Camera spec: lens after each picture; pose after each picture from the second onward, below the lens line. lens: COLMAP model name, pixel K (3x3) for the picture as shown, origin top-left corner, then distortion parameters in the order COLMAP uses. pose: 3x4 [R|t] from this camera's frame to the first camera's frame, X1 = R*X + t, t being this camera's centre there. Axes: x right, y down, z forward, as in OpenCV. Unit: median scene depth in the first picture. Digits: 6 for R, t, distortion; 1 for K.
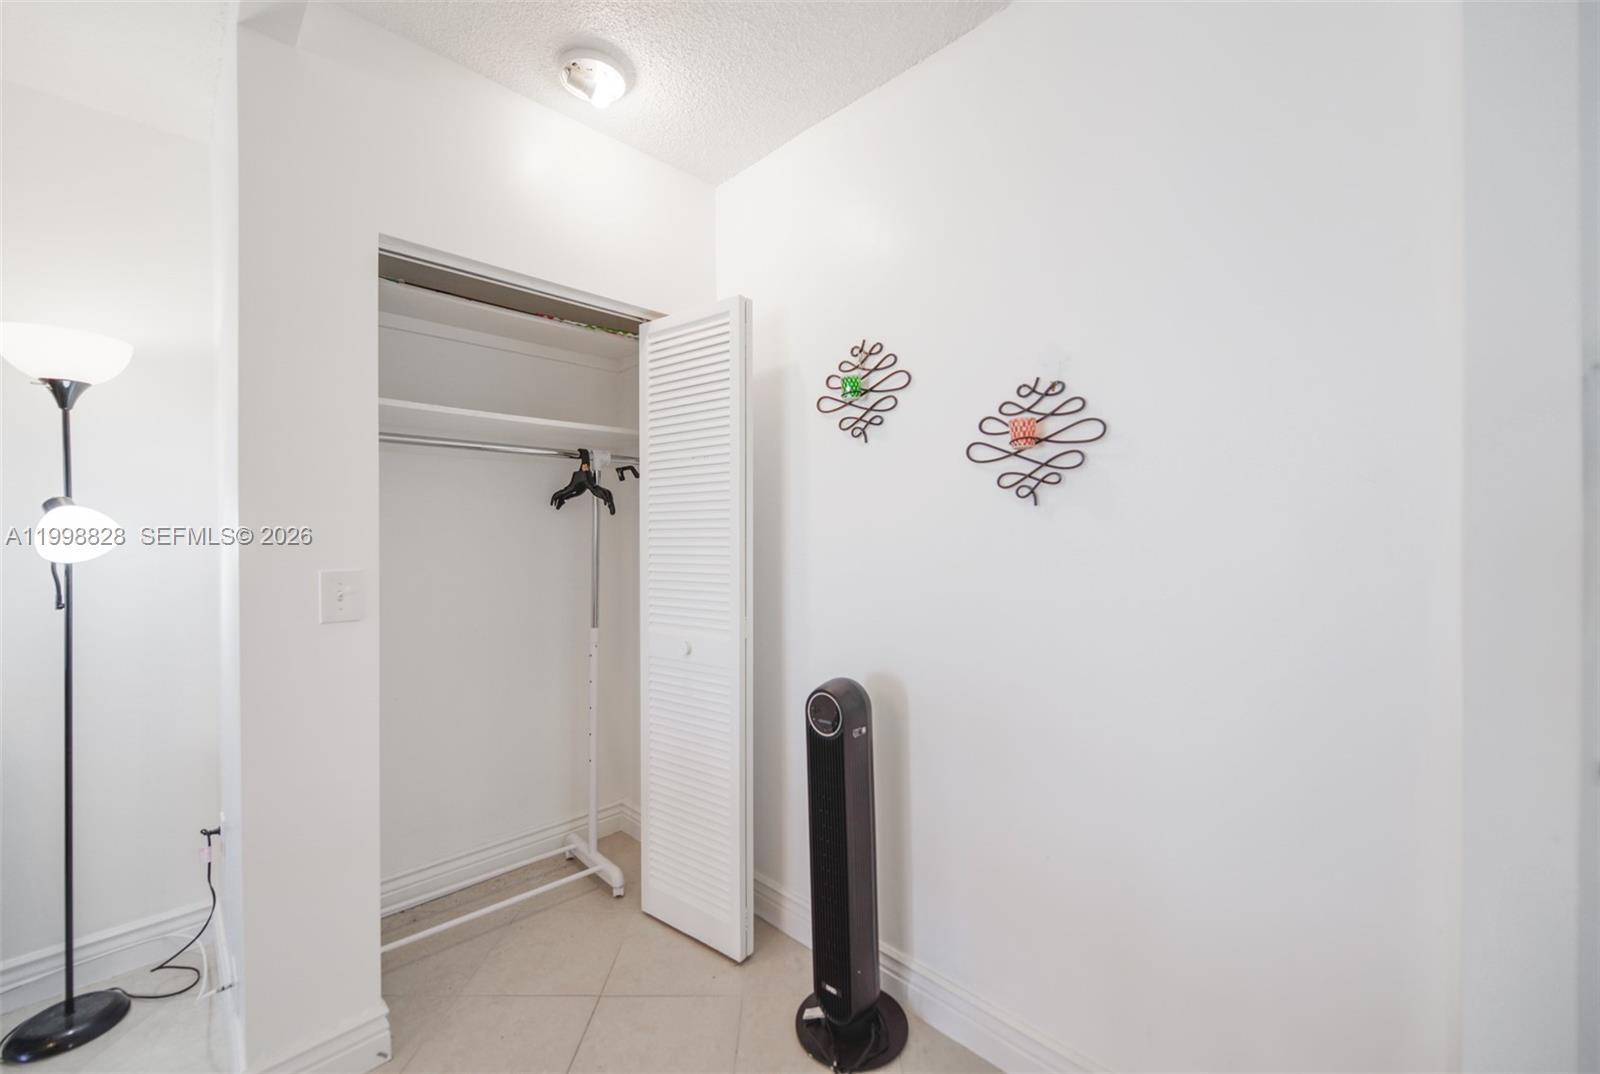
lens RADIAL K [[645.9, 0, 785.0], [0, 645.9, 540.6], [0, 0, 1]] dist [-0.000159, -0.000972]
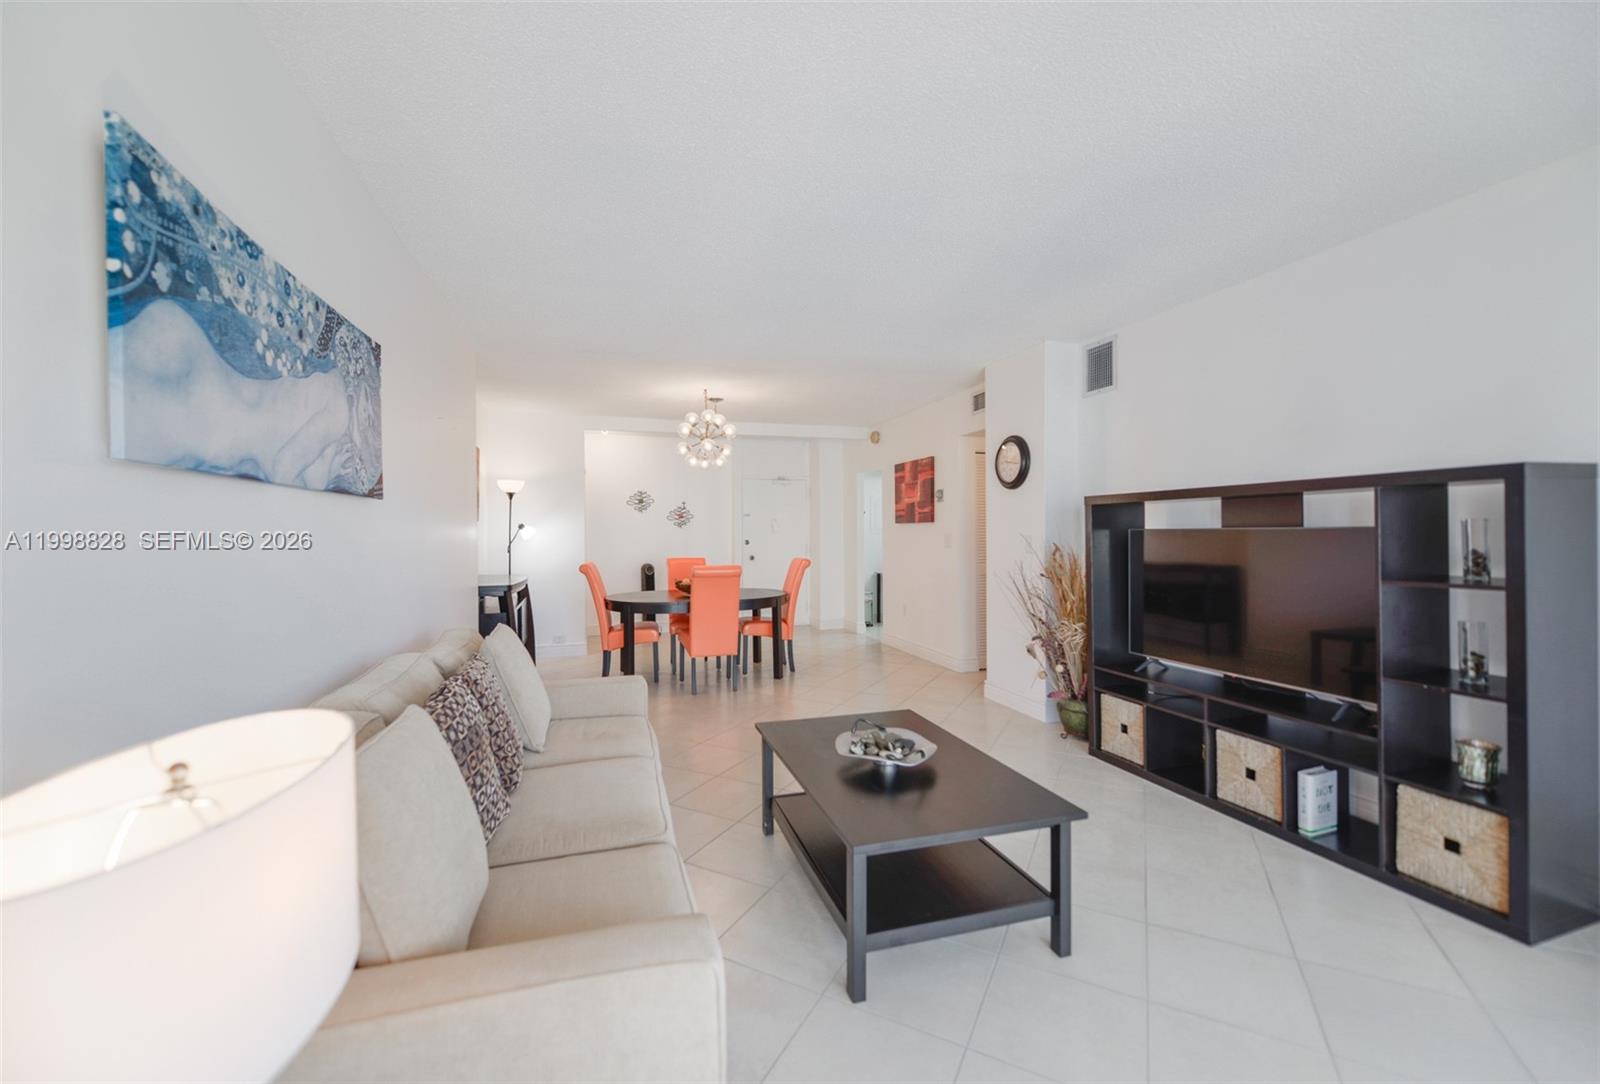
lens RADIAL K [[645.9, 0, 790.0], [0, 645.9, 535.4], [0, 0, 1]] dist [-0.000159, -0.000972]
pose [[0.464259, -0.001890, 0.885698, -3.740695], [0.006102, 0.999981, -0.001064, 0.019280], [-0.885679, 0.005898, 0.464261, -2.227372]]
